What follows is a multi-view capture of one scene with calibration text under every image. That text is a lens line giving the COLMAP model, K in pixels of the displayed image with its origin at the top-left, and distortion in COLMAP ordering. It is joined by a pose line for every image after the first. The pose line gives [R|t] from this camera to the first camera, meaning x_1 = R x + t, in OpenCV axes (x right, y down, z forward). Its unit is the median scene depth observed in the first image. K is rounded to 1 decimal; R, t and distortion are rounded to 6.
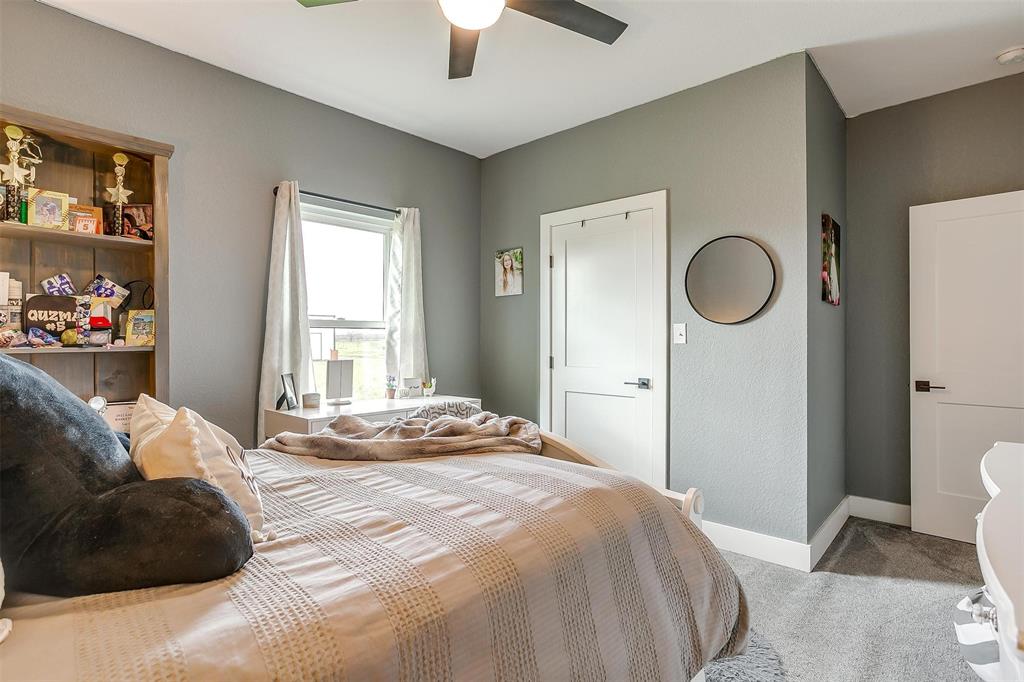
lens RADIAL K [[512.8, 0, 507.5], [0, 512.8, 336.1], [0, 0, 1]] dist [-0.042088, 0.029193]
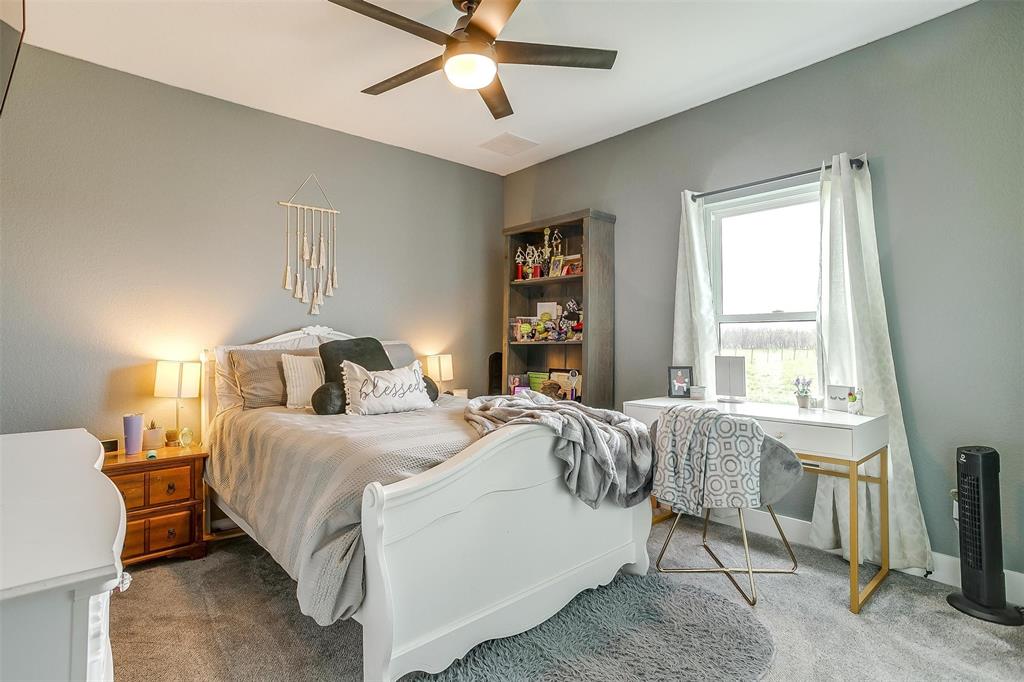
lens RADIAL K [[512.8, 0, 507.5], [0, 512.8, 336.1], [0, 0, 1]] dist [-0.042088, 0.029193]
pose [[-0.086401, -0.013961, -0.996163, 0.698384], [0.006991, 0.999869, -0.014619, 0.022071], [0.996236, -0.008227, -0.086292, 0.705195]]
